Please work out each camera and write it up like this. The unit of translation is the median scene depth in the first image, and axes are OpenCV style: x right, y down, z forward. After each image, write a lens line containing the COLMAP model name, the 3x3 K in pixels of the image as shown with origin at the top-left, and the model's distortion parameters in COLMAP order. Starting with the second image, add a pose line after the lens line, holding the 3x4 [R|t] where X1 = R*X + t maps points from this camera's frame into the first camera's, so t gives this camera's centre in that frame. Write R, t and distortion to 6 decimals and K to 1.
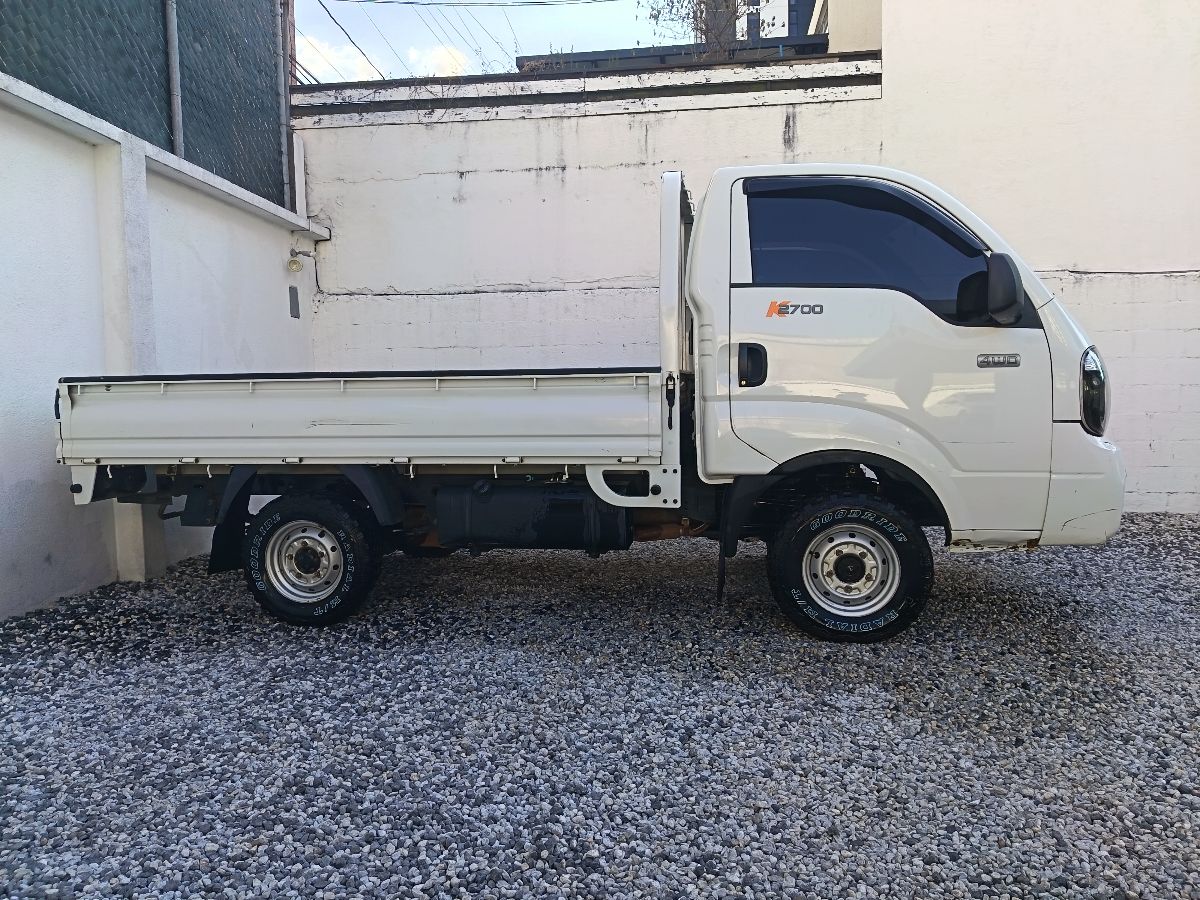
lens RADIAL K [[826.1, 0, 600.0], [0, 826.1, 450.0], [0, 0, 1]] dist [0.074882, -0.066937]
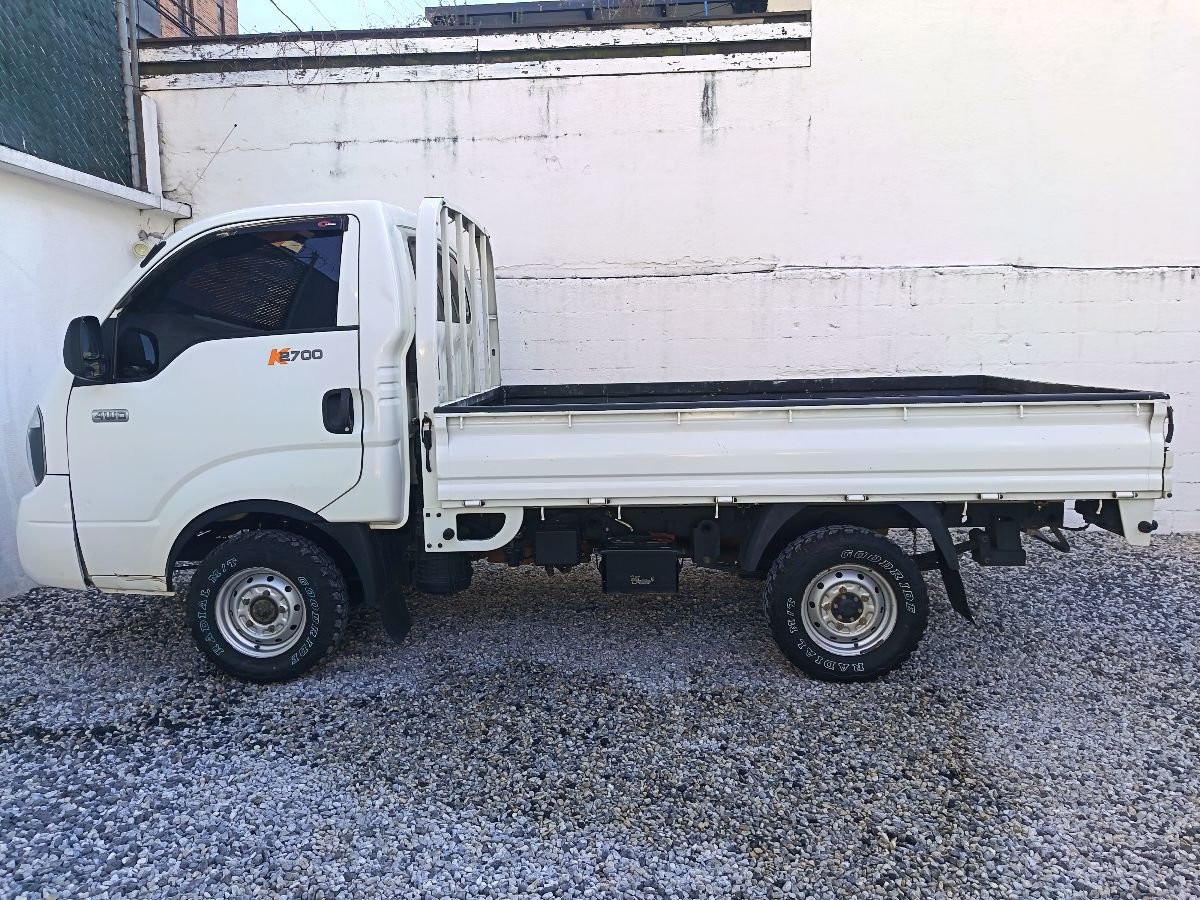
lens RADIAL K [[834.9, 0, 600.0], [0, 834.9, 450.0], [0, 0, 1]] dist [0.045530, -0.040226]
pose [[0.999346, -0.001778, 0.036107, 0.077336], [0.000087, 0.998906, 0.046767, -0.054246], [-0.036150, -0.046733, 0.998253, 0.097744]]
